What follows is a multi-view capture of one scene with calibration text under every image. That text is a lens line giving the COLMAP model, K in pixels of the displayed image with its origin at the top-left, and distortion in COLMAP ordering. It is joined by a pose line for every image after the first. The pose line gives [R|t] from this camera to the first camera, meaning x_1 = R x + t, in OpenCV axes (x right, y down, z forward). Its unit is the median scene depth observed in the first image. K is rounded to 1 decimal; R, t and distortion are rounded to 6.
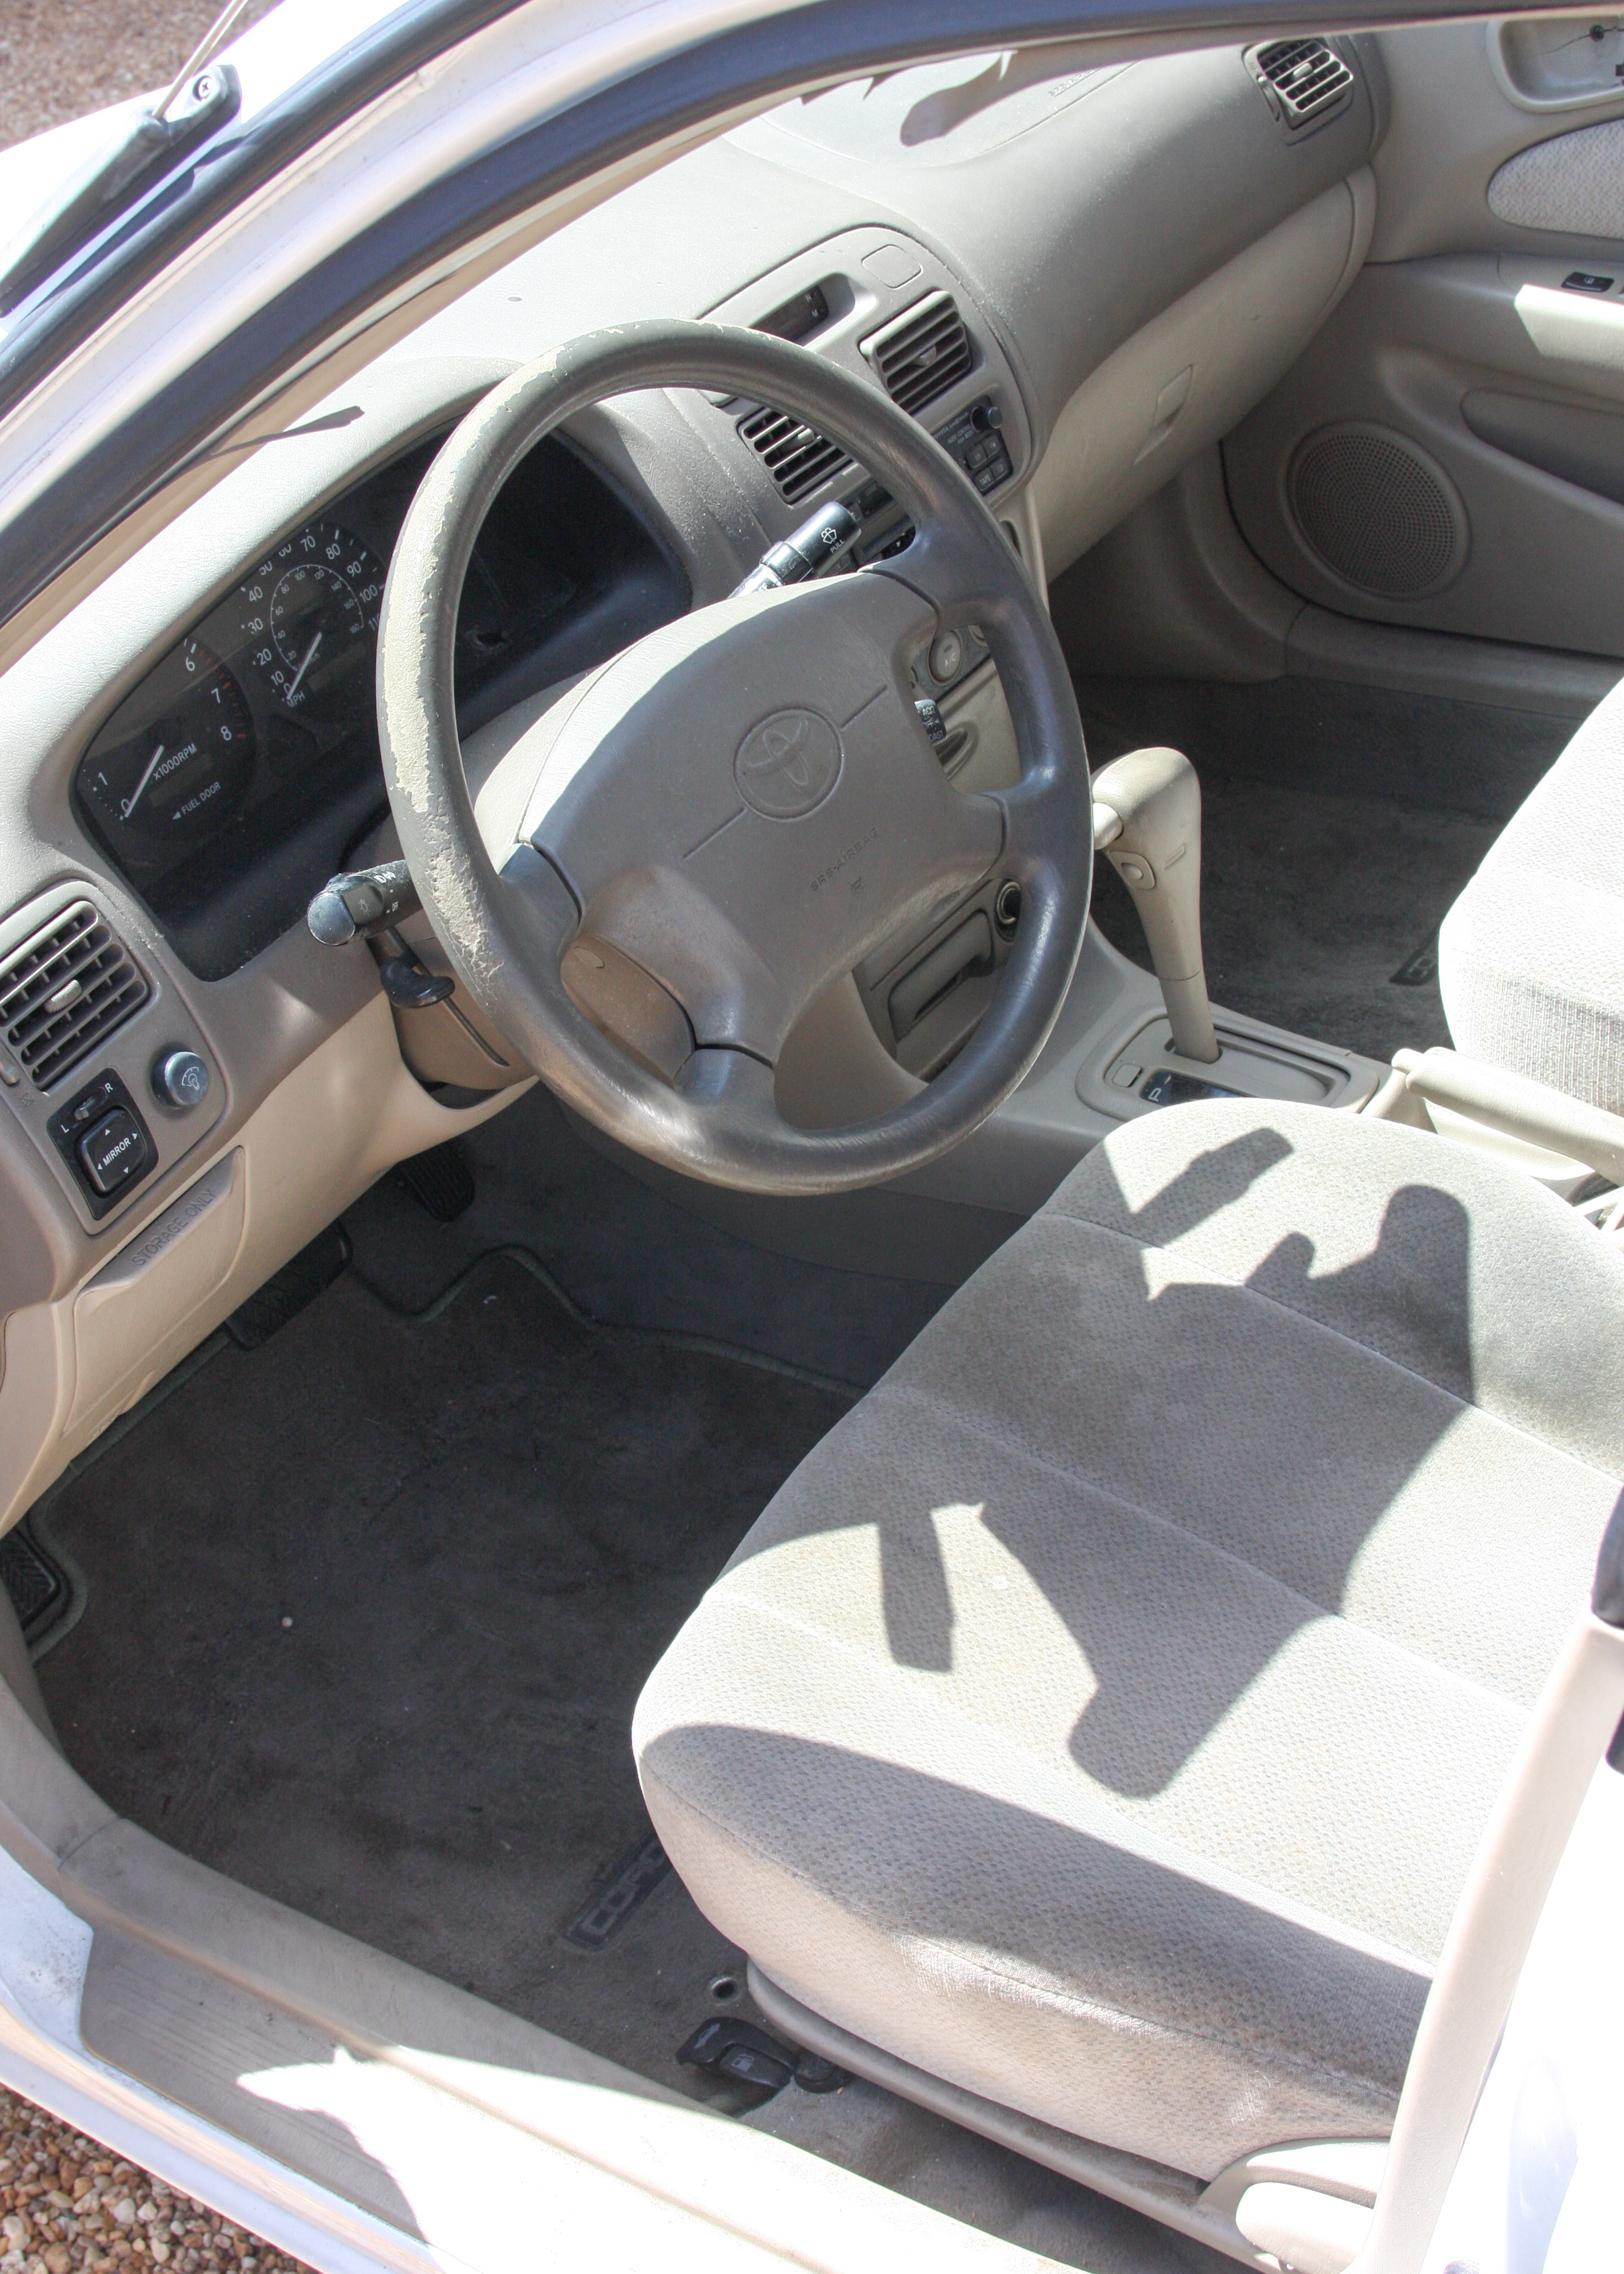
lens RADIAL K [[3182.2, 0, 812.0], [0, 3182.2, 1137.0], [0, 0, 1]] dist [-0.122196, -0.007727]
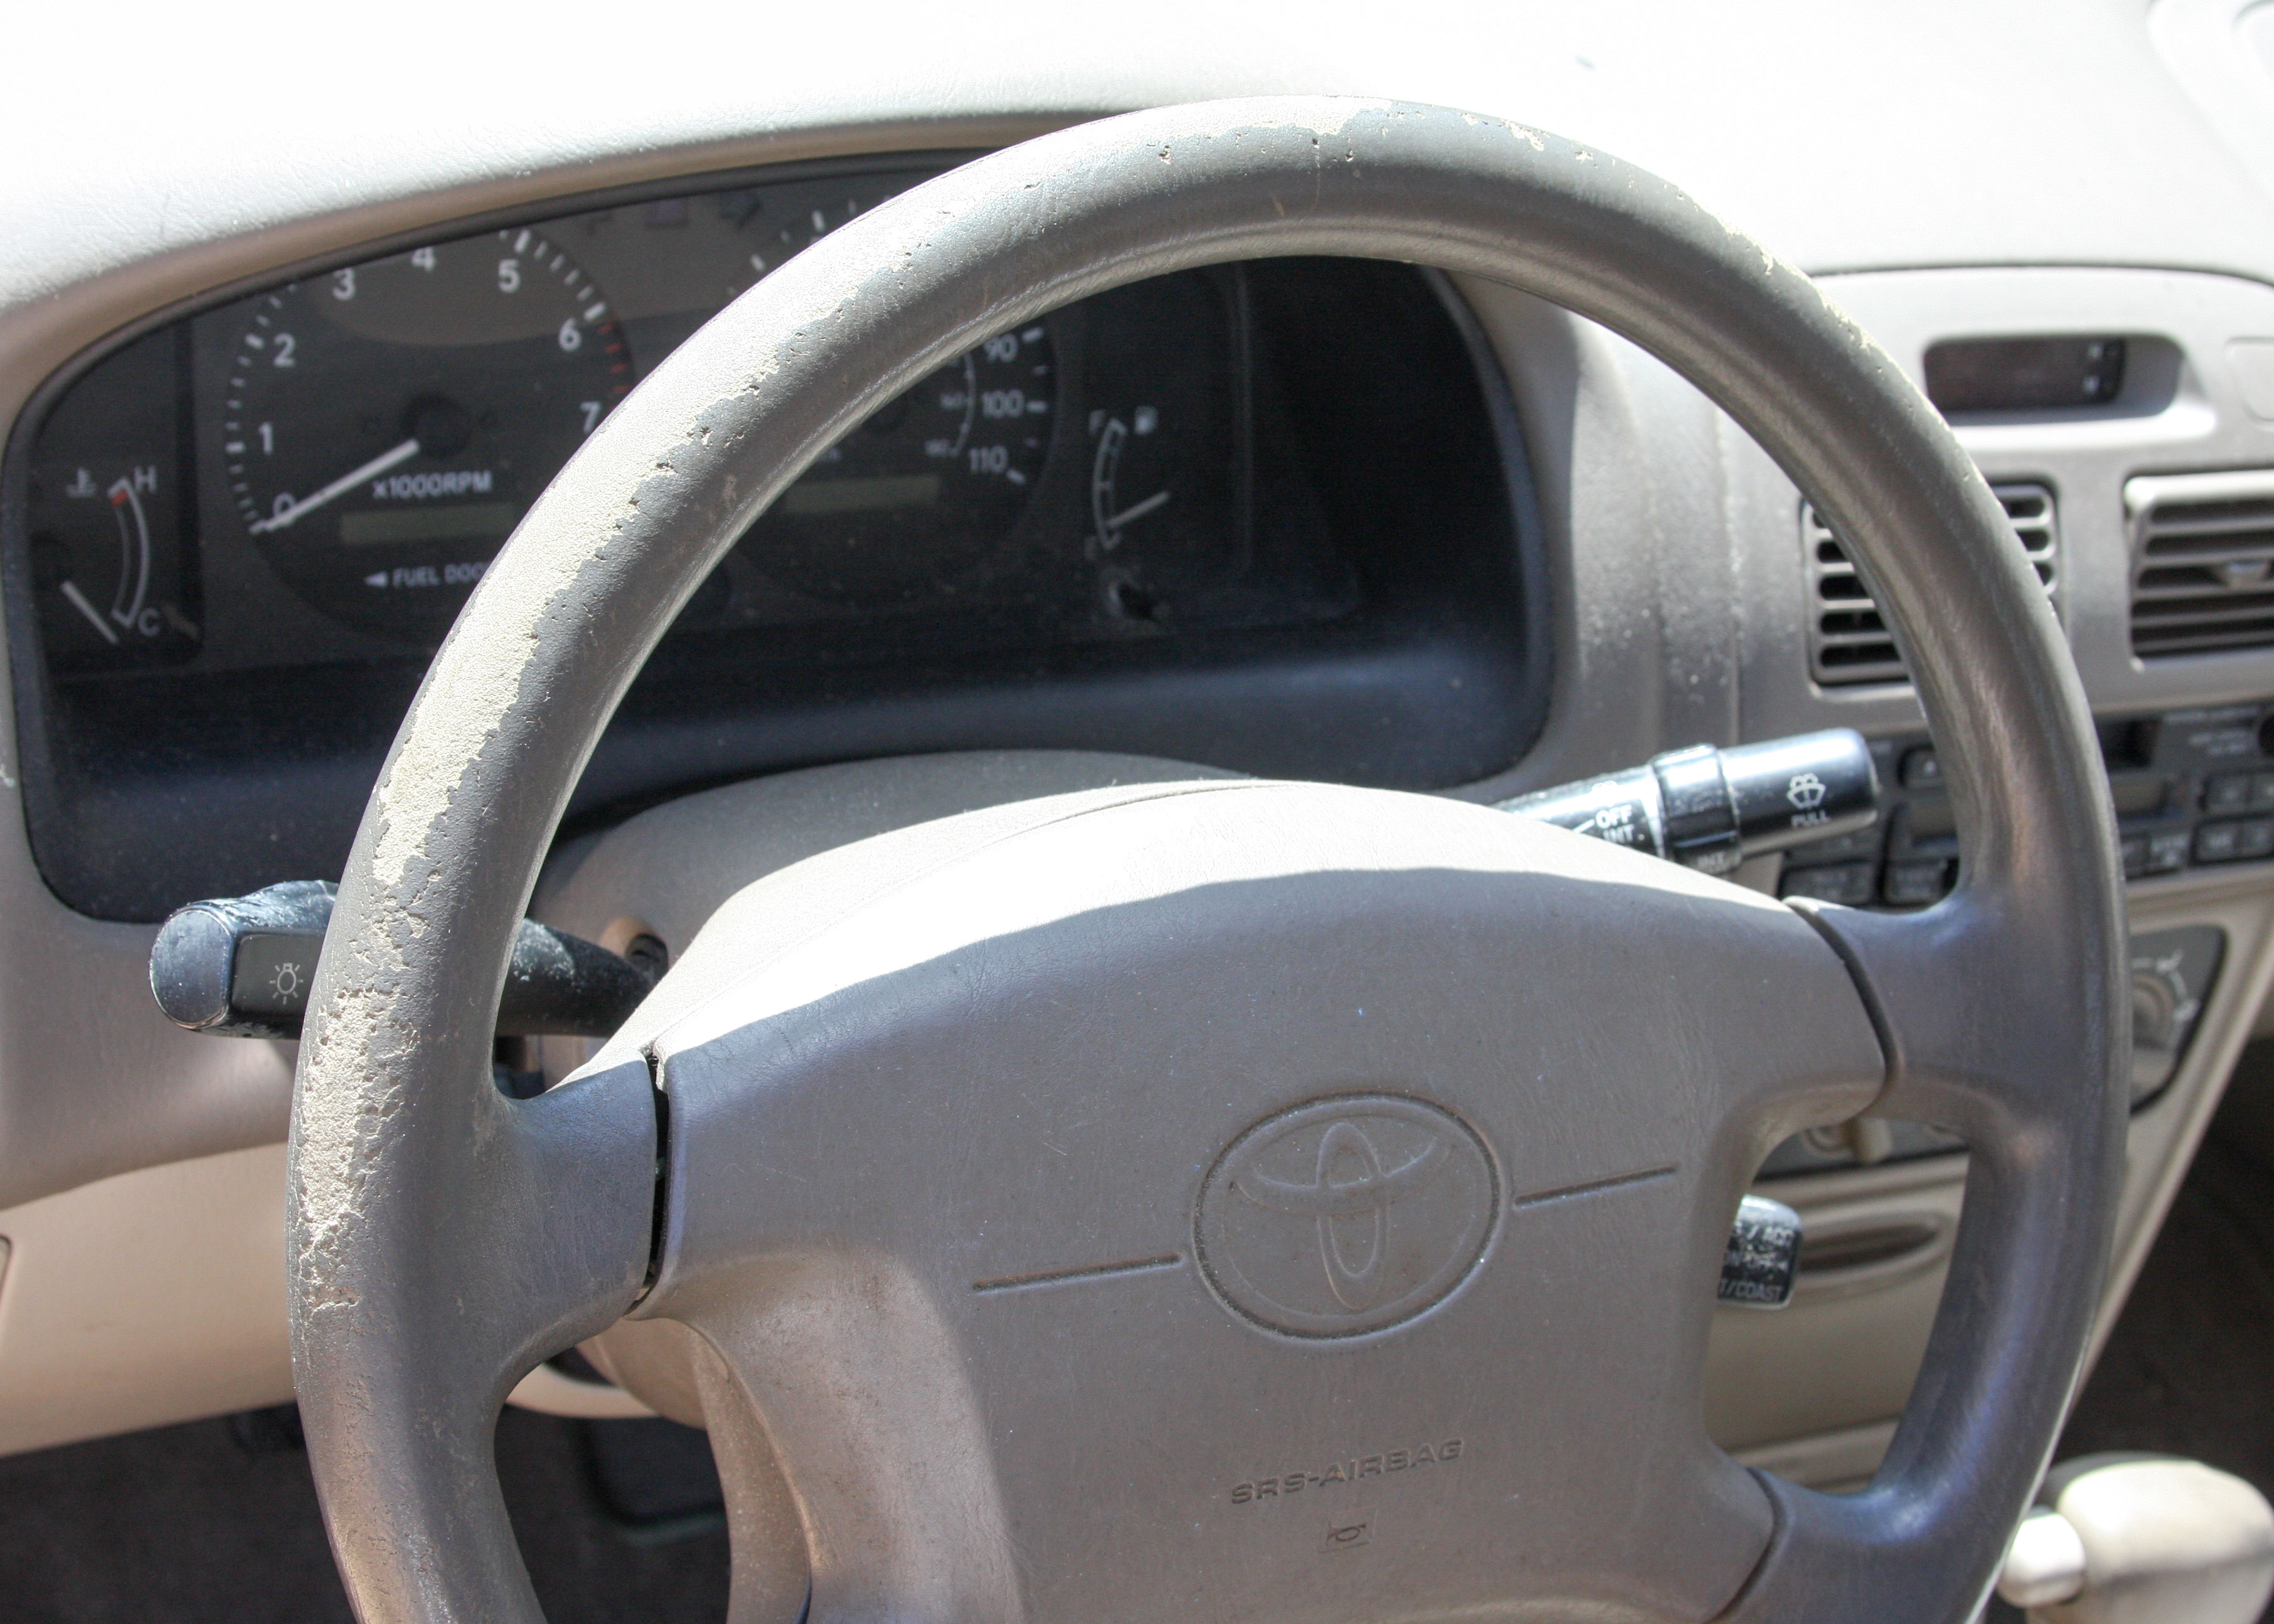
lens RADIAL K [[3801.6, 0, 1137.0], [0, 3801.6, 812.0], [0, 0, 1]] dist [-0.040395, -0.122602]
pose [[0.825182, 0.523125, -0.213108, 0.044391], [-0.538774, 0.842242, -0.018718, -0.124508], [0.169697, 0.130263, 0.976849, 0.444055]]
